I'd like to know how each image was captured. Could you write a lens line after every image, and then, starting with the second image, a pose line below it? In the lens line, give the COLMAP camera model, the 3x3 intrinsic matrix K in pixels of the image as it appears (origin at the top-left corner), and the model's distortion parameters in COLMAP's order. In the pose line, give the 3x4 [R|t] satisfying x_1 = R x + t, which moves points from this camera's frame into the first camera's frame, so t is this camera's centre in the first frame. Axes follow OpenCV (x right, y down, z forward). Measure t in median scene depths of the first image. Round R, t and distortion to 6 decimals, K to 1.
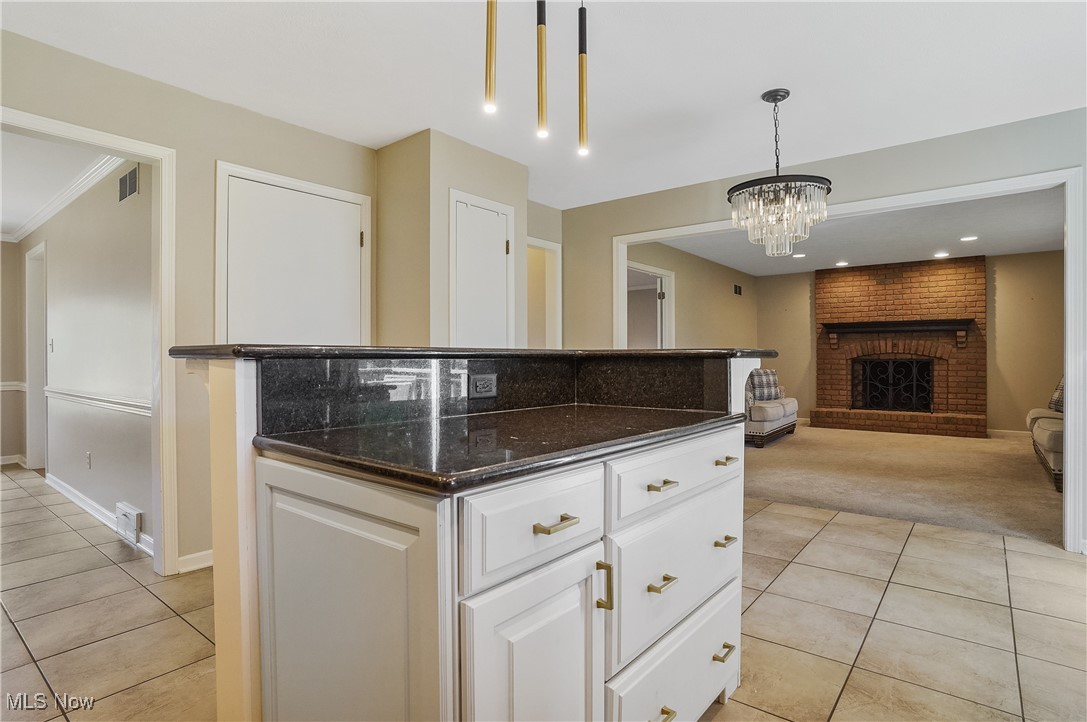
lens RADIAL K [[569.4, 0, 540.3], [0, 569.4, 359.0], [0, 0, 1]] dist [-0.075793, 0.039186]
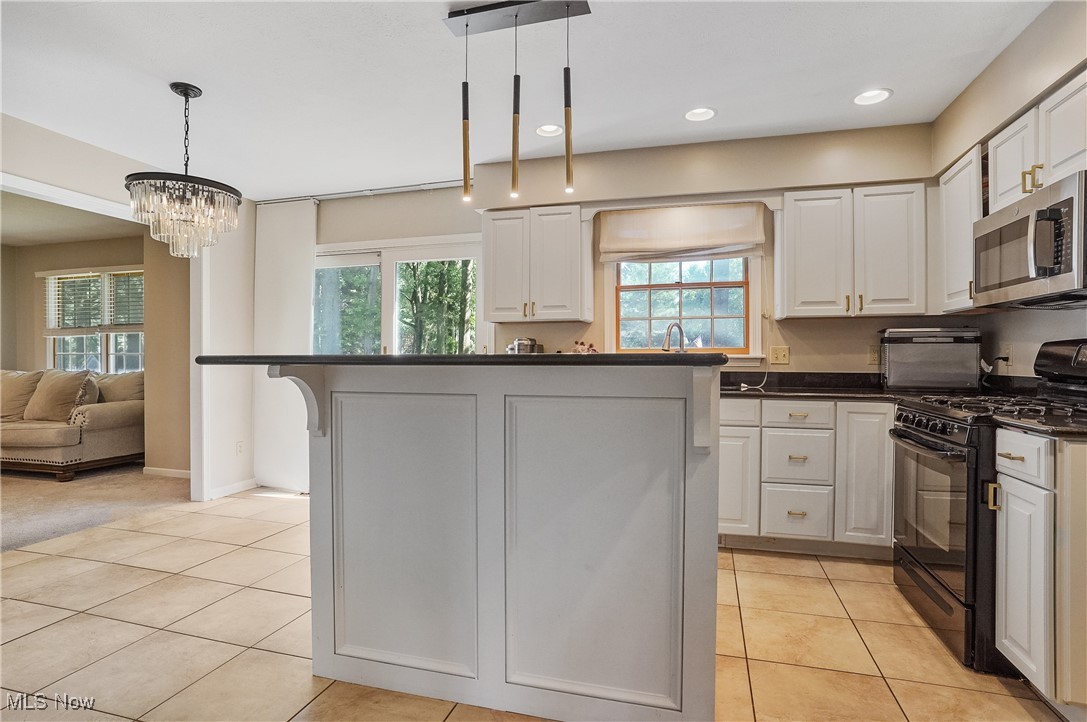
lens RADIAL K [[569.4, 0, 536.2], [0, 569.4, 357.0], [0, 0, 1]] dist [-0.075793, 0.039186]
pose [[-0.381861, 0.004775, 0.924207, -0.251078], [0.004550, 0.999984, -0.003287, -0.001703], [-0.924209, 0.002950, -0.381877, 0.295512]]
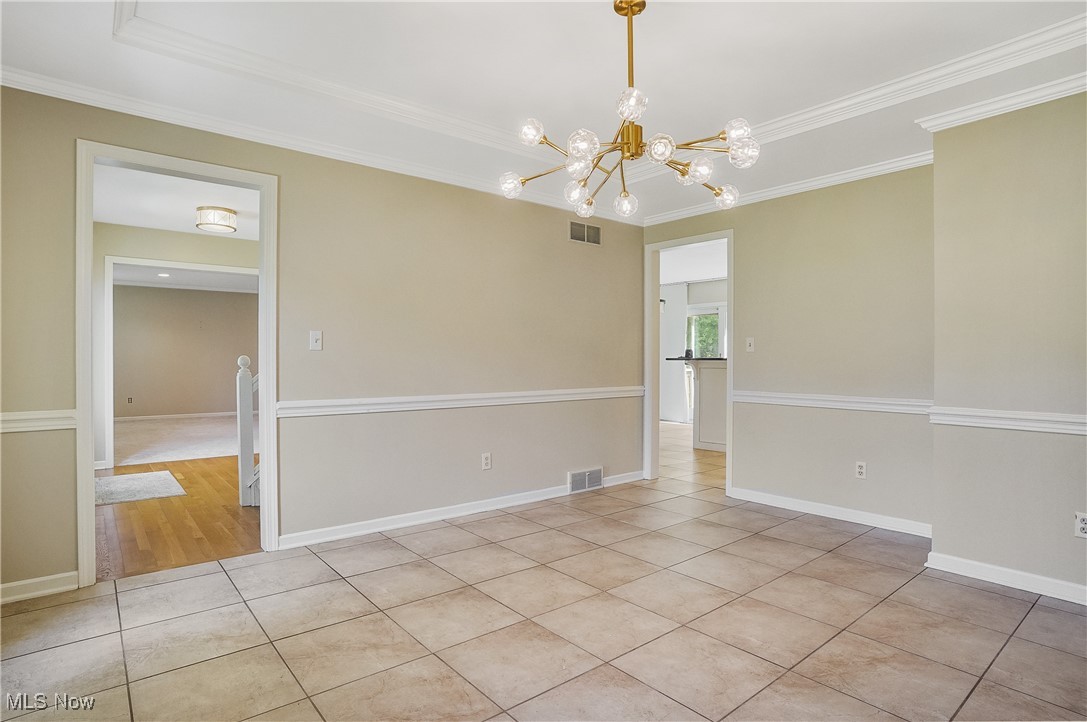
lens RADIAL K [[569.4, 0, 529.5], [0, 569.4, 365.5], [0, 0, 1]] dist [-0.075793, 0.039186]
pose [[0.220429, -0.005076, 0.975390, -0.918928], [0.004540, 0.999981, 0.004178, 0.002319], [-0.975392, 0.003507, 0.220448, 0.350261]]
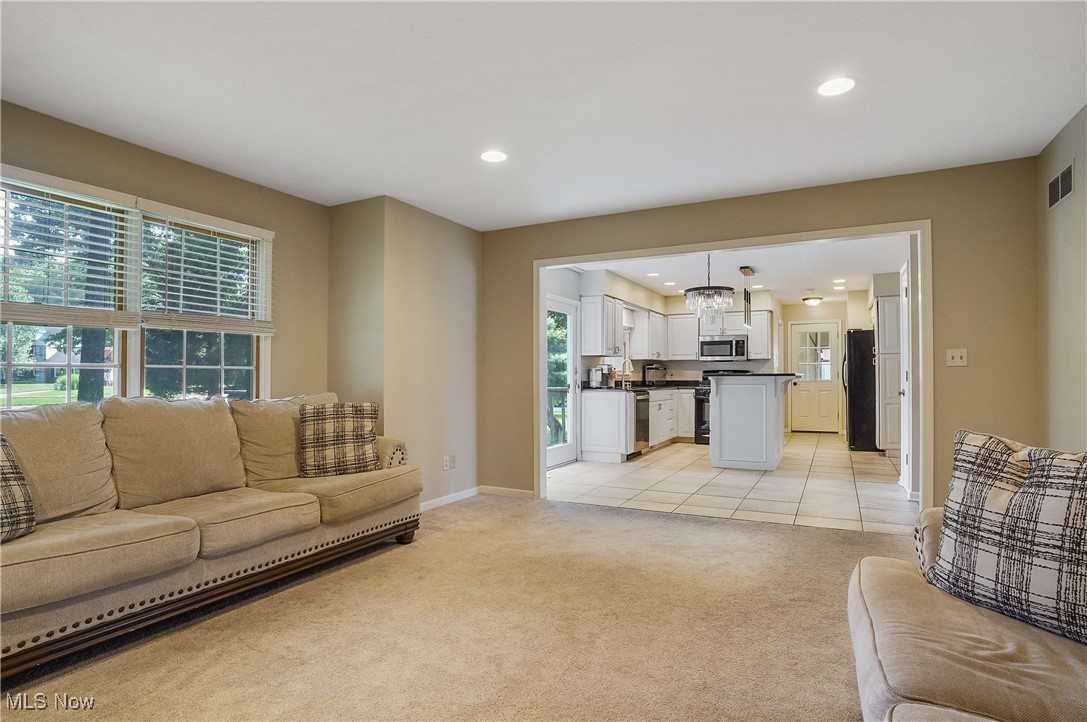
lens RADIAL K [[569.4, 0, 544.9], [0, 569.4, 366.0], [0, 0, 1]] dist [-0.075793, 0.039186]
pose [[-0.980641, 0.002458, -0.195797, 0.500464], [0.005184, 0.999897, -0.013411, -0.004899], [0.195744, -0.014167, -0.980553, 1.028827]]
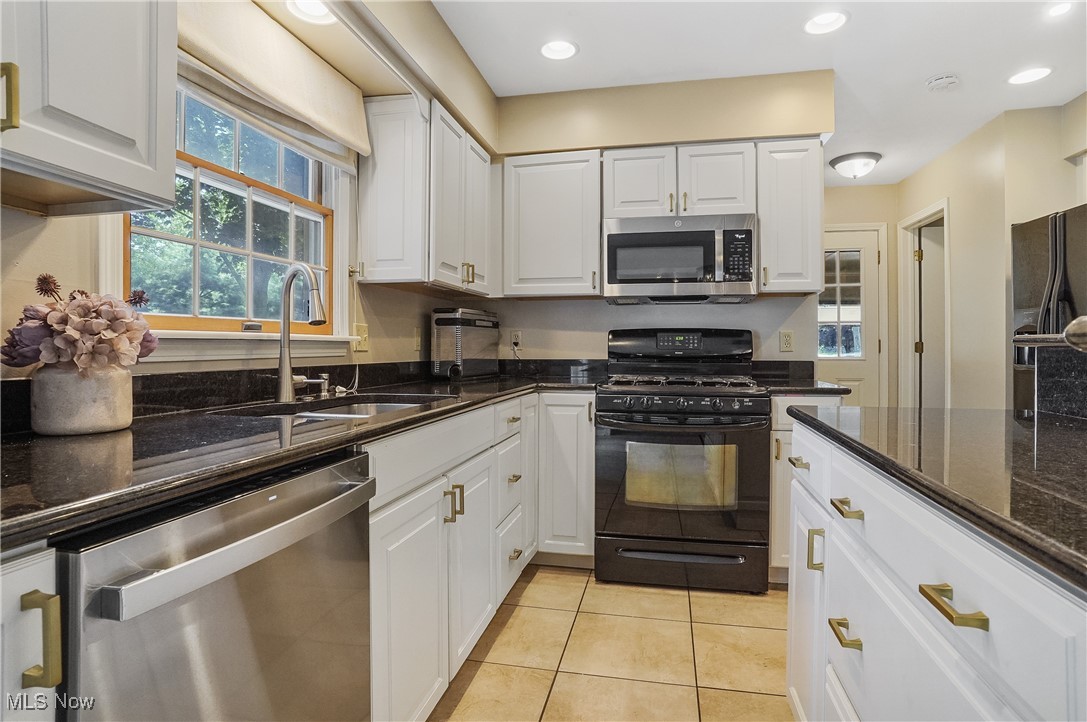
lens RADIAL K [[569.4, 0, 537.4], [0, 569.4, 346.5], [0, 0, 1]] dist [-0.075793, 0.039186]
pose [[-0.896225, 0.004119, -0.443581, 0.152974], [0.001505, 0.999979, 0.006246, -0.000775], [0.443597, 0.004930, -0.896213, 0.241384]]
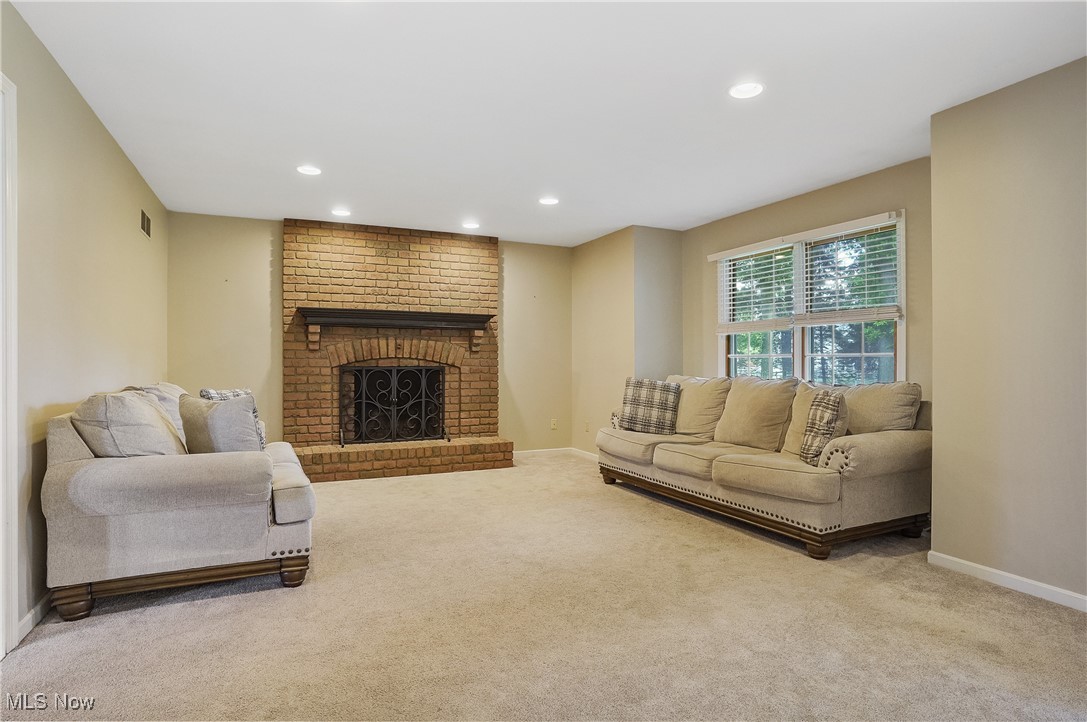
lens RADIAL K [[569.4, 0, 538.2], [0, 569.4, 357.3], [0, 0, 1]] dist [-0.075793, 0.039186]
pose [[0.442575, 0.008246, 0.896693, 0.085314], [0.002036, 0.999946, -0.010201, -0.004051], [-0.896729, 0.006341, 0.442535, 0.555703]]
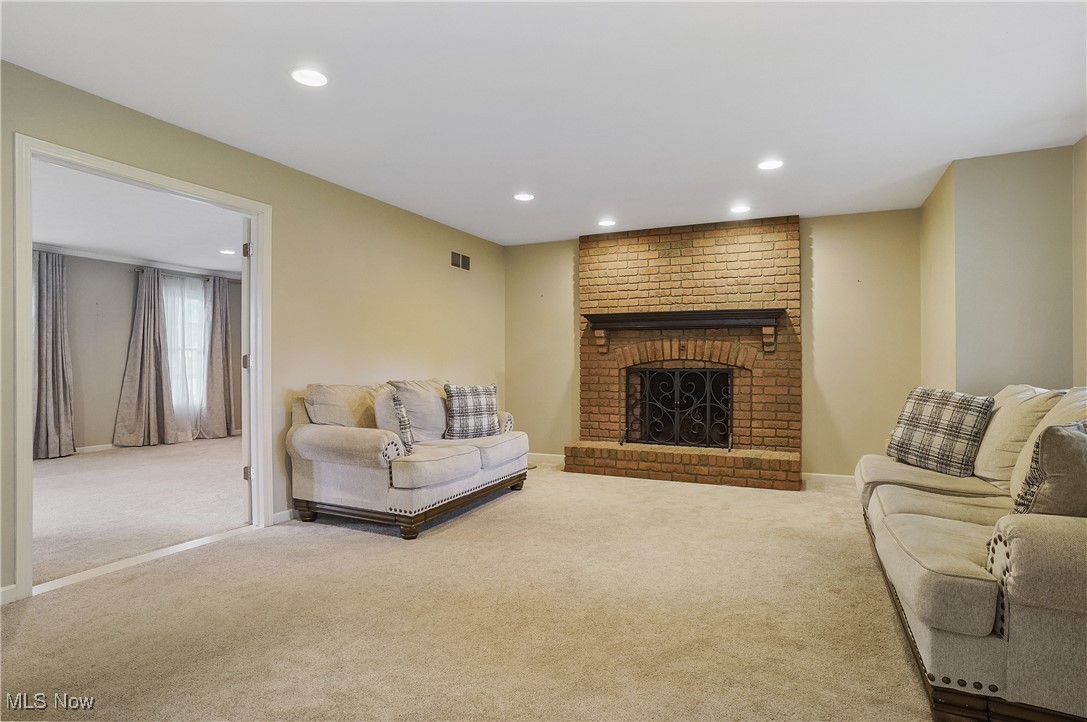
lens RADIAL K [[569.4, 0, 542.0], [0, 569.4, 366.0], [0, 0, 1]] dist [-0.075793, 0.039186]
pose [[0.973506, 0.002325, 0.228651, 0.330209], [-0.002293, 0.999997, -0.000407, -0.002494], [-0.228652, -0.000128, 0.973508, 0.387833]]
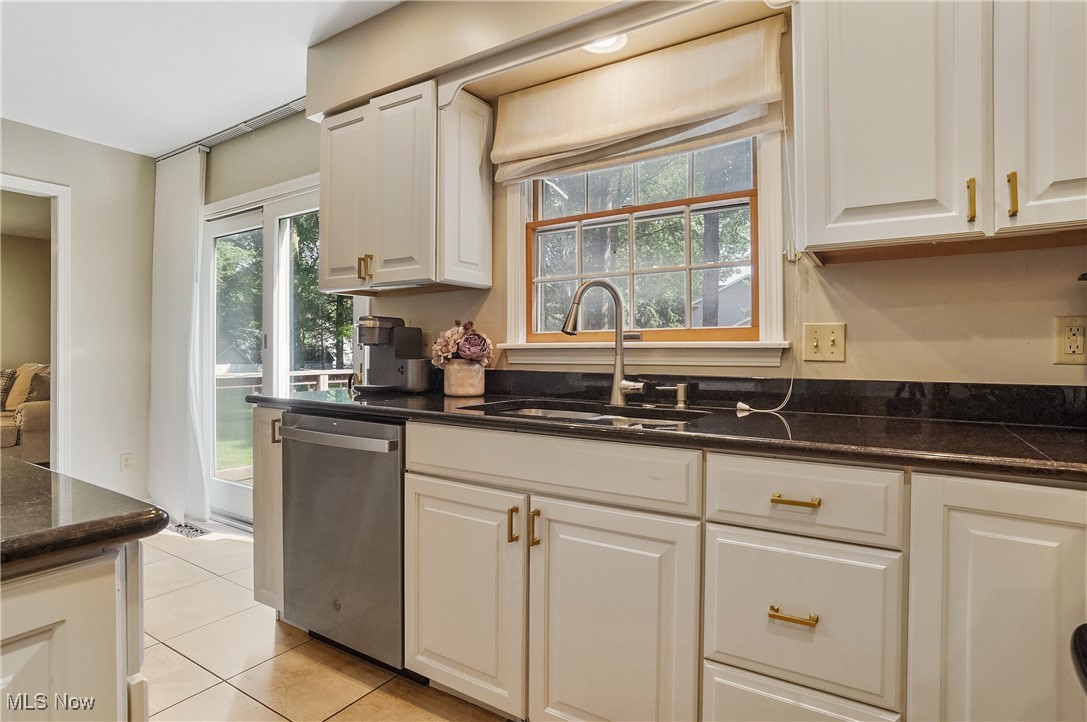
lens RADIAL K [[569.4, 0, 538.6], [0, 569.4, 352.2], [0, 0, 1]] dist [-0.075793, 0.039186]
pose [[-0.106191, 0.003960, 0.994338, -0.096069], [0.003660, 0.999987, -0.003591, 0.000380], [-0.994339, 0.003258, -0.106204, 0.059624]]
